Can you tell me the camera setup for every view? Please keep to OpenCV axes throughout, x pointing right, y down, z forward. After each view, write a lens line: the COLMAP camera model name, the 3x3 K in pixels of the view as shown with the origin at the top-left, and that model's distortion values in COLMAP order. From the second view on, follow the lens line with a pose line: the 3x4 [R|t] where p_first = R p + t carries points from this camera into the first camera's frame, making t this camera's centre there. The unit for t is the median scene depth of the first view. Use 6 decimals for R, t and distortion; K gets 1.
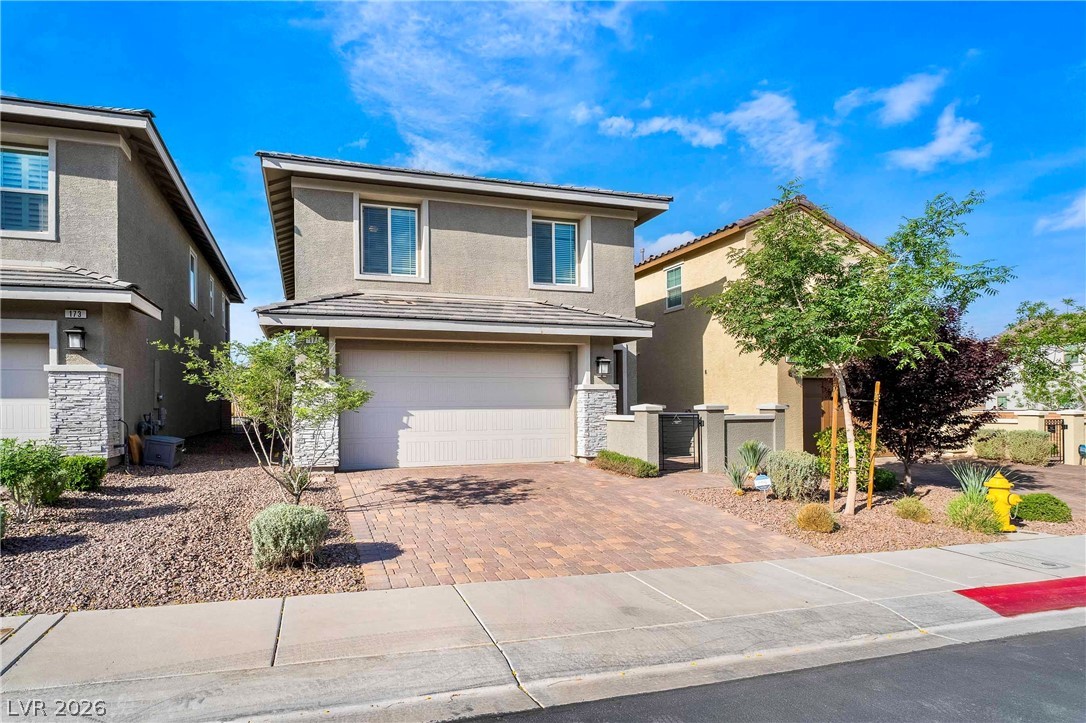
lens RADIAL K [[565.1, 0, 483.4], [0, 565.1, 395.8], [0, 0, 1]] dist [-0.006673, 0.000015]
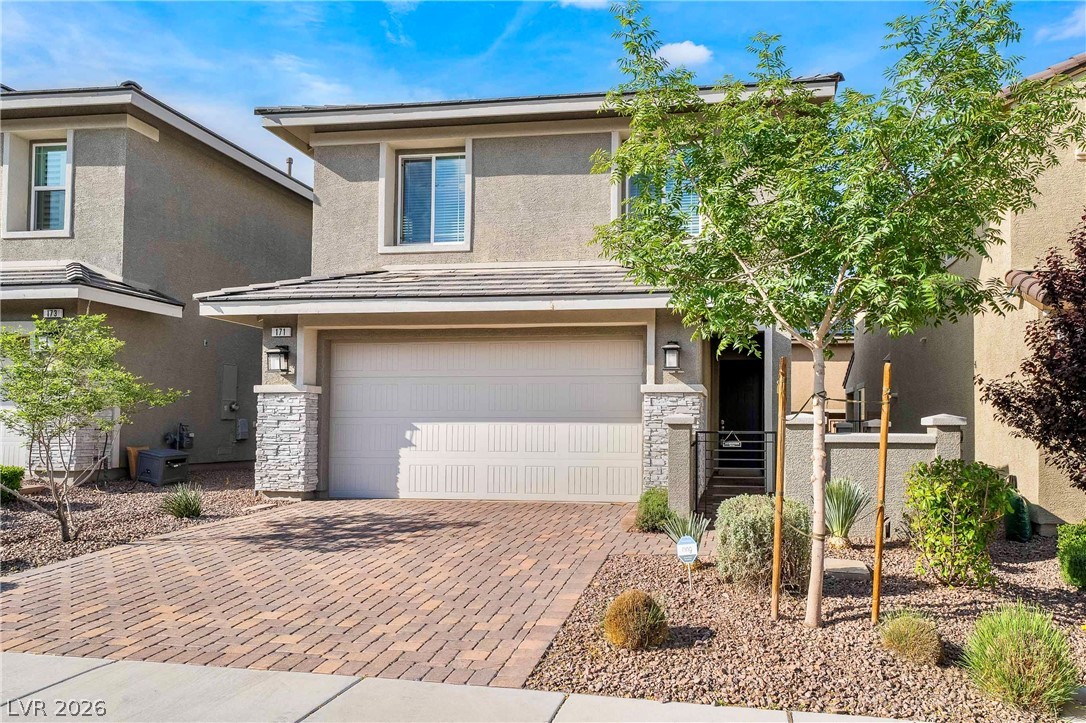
lens RADIAL K [[753.2, 0, 605.9], [0, 753.2, 393.2], [0, 0, 1]] dist [0.031040, -0.002822]
pose [[0.906945, -0.007896, -0.421175, 0.566917], [-0.004306, 0.999598, -0.028013, 0.015654], [0.421227, 0.027220, 0.906547, 0.220724]]
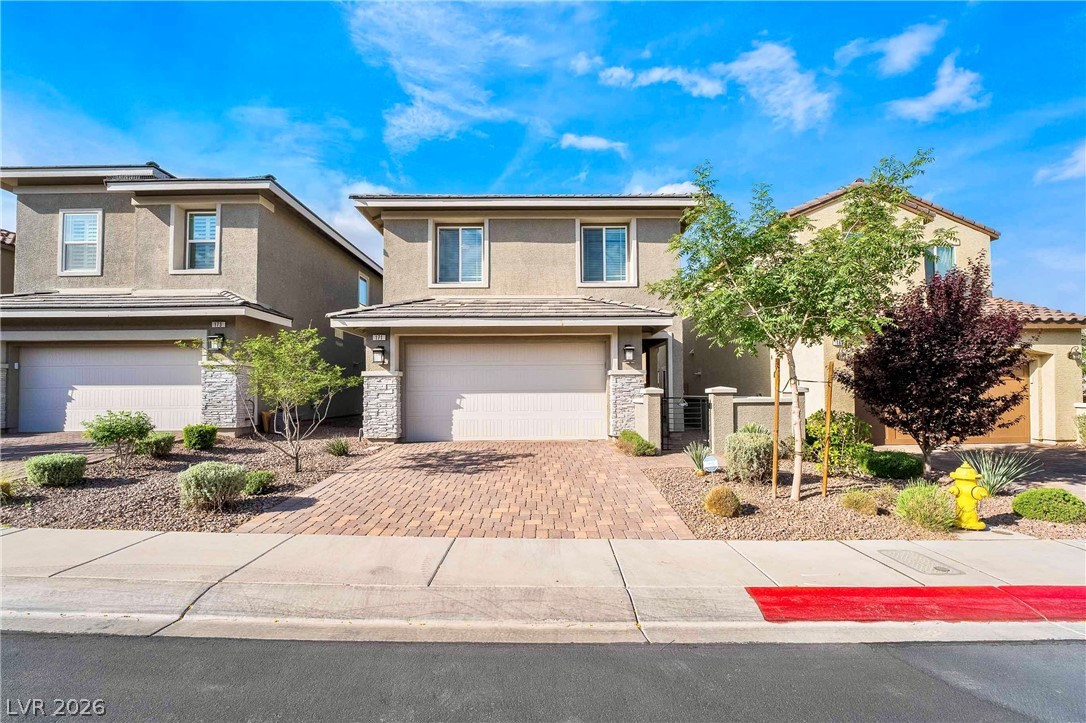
lens RADIAL K [[475.1, 0, 540.4], [0, 475.1, 375.6], [0, 0, 1]] dist [-0.019727, 0.000228]
pose [[0.962012, -0.010435, -0.272809, 0.334428], [0.005265, 0.999793, -0.019676, 0.008810], [0.272957, 0.017493, 0.961867, 0.078784]]
